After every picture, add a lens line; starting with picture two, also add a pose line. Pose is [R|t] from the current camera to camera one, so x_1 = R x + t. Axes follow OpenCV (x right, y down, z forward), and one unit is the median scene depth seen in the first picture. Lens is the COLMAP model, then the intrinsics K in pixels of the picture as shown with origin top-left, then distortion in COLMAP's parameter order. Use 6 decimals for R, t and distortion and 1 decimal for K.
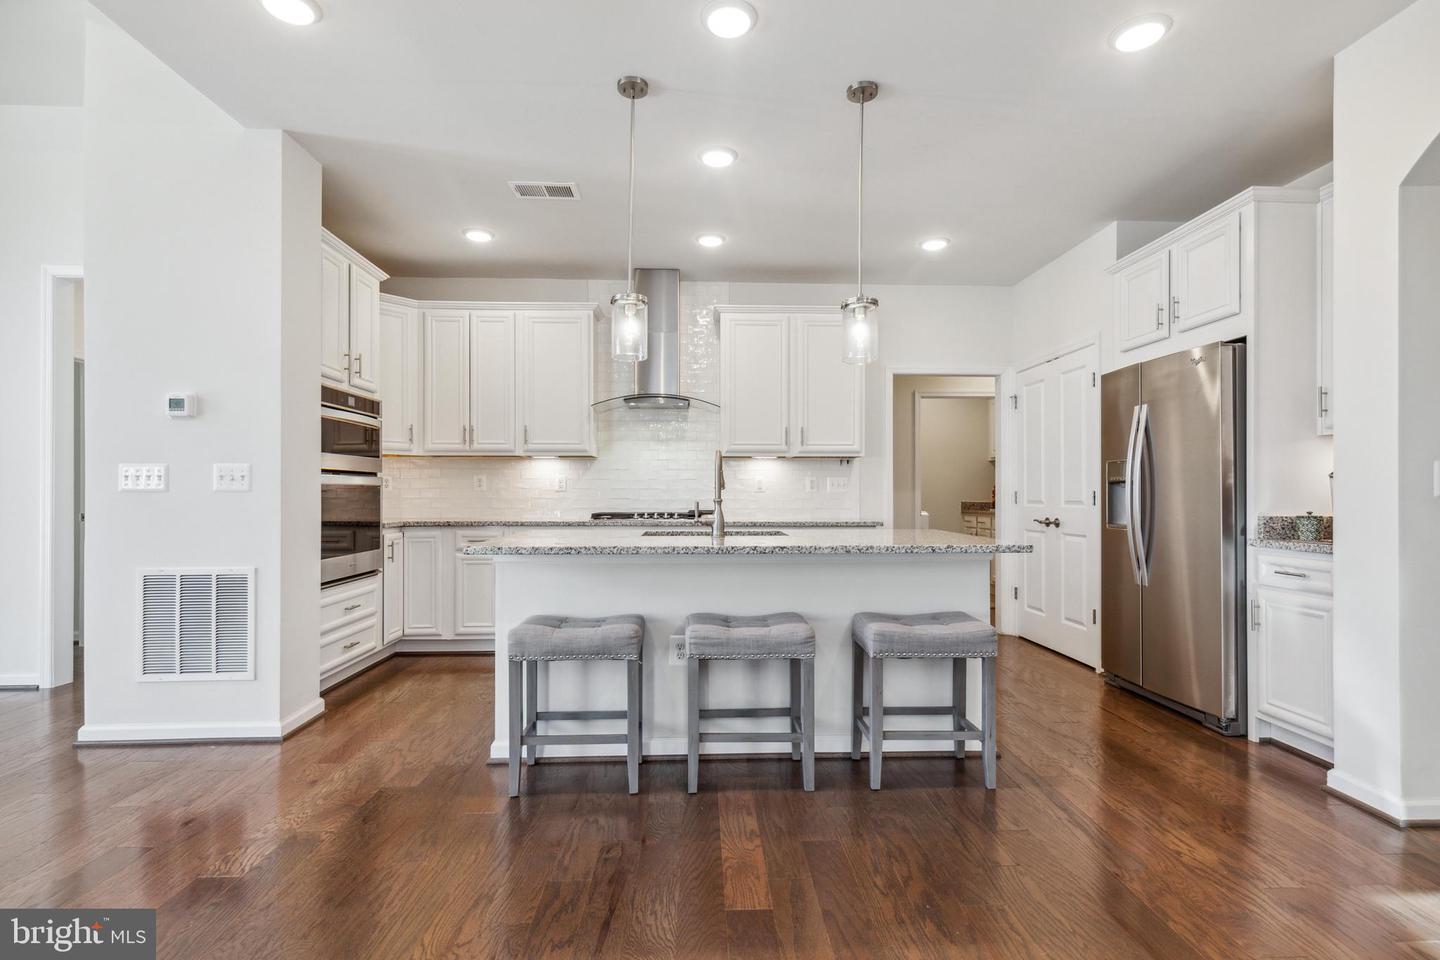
lens RADIAL K [[678.2, 0, 717.3], [0, 678.2, 486.9], [0, 0, 1]] dist [0.005983, -0.002154]
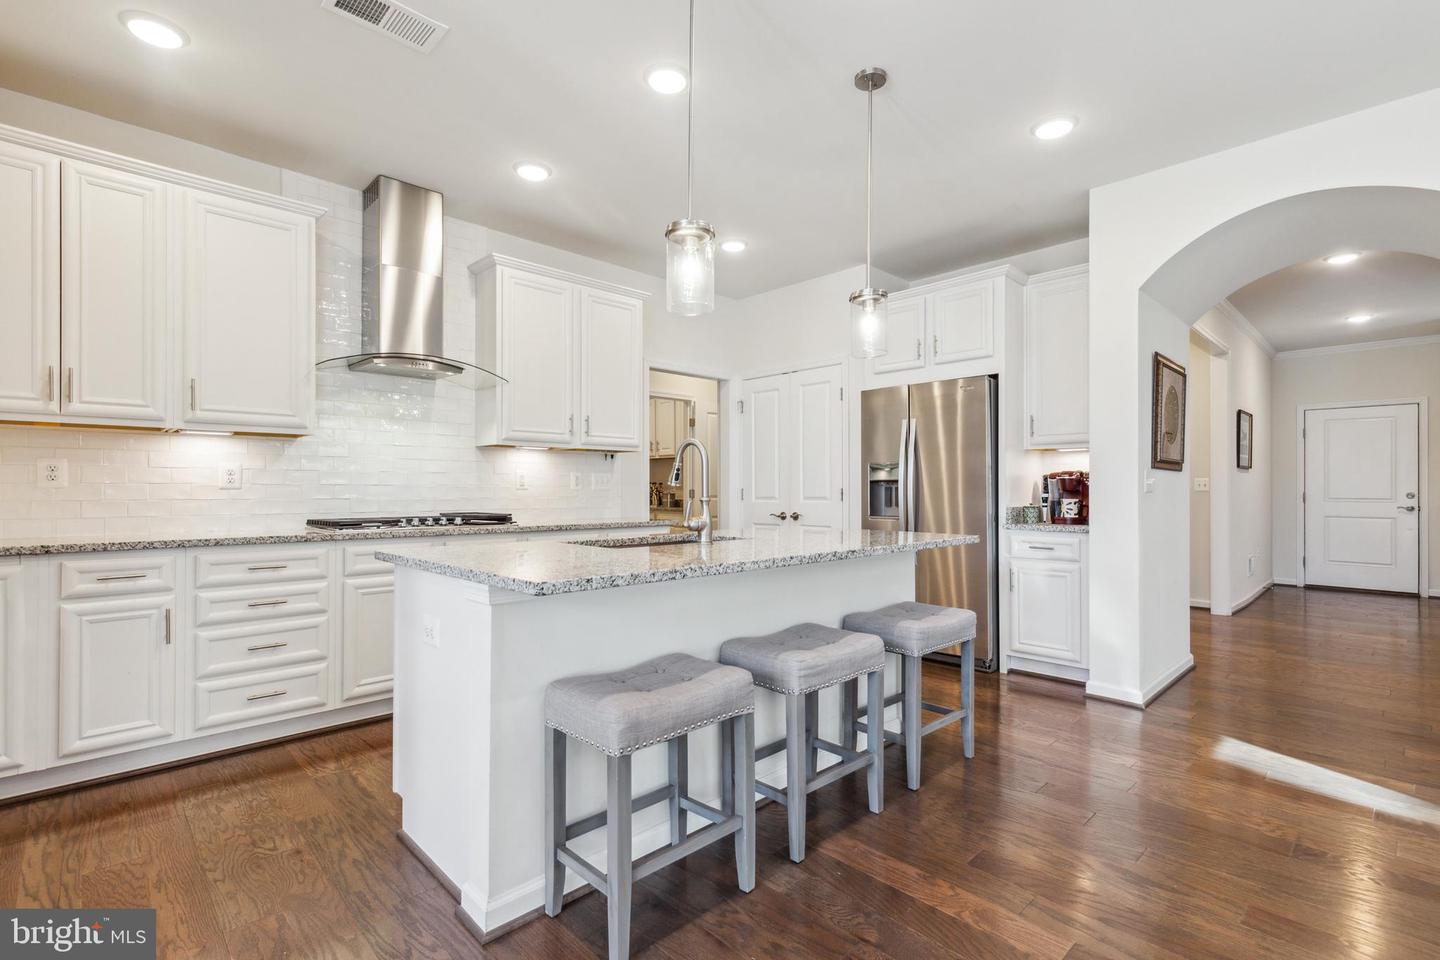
lens RADIAL K [[678.2, 0, 724.6], [0, 678.2, 486.4], [0, 0, 1]] dist [0.005983, -0.002154]
pose [[0.739067, 0.002762, 0.673626, -0.380861], [-0.005455, 0.999983, 0.001885, 0.001170], [-0.673610, -0.005067, 0.739070, 0.265621]]
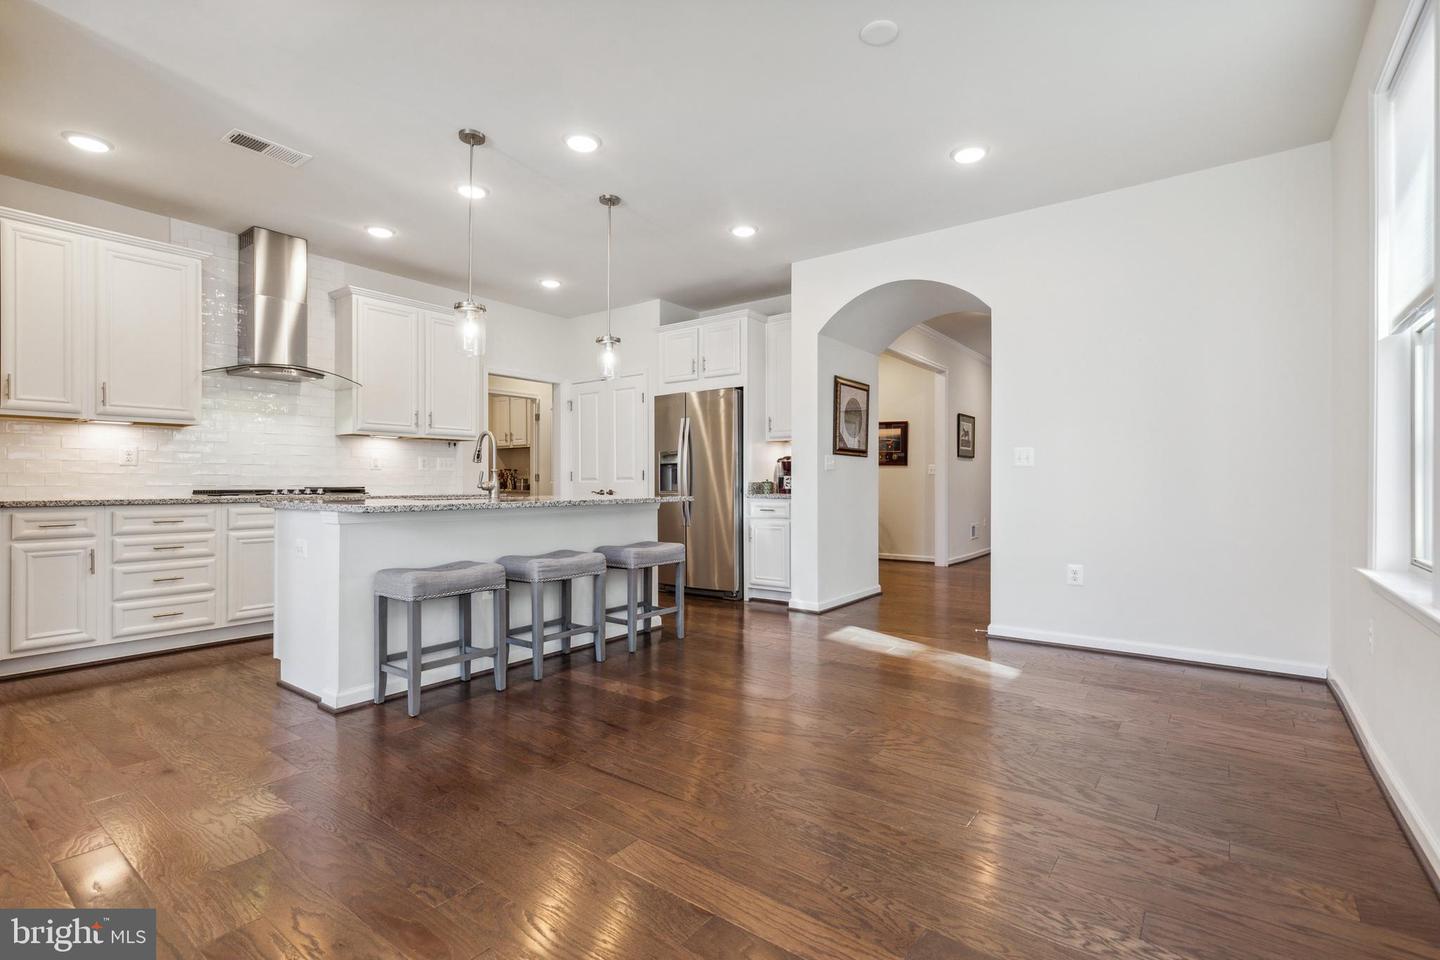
lens RADIAL K [[678.2, 0, 733.6], [0, 678.2, 479.3], [0, 0, 1]] dist [0.005983, -0.002154]
pose [[0.614234, 0.001795, 0.789122, -0.515107], [-0.003564, 0.999994, 0.000500, 0.024032], [-0.789116, -0.003119, 0.614236, -0.094231]]
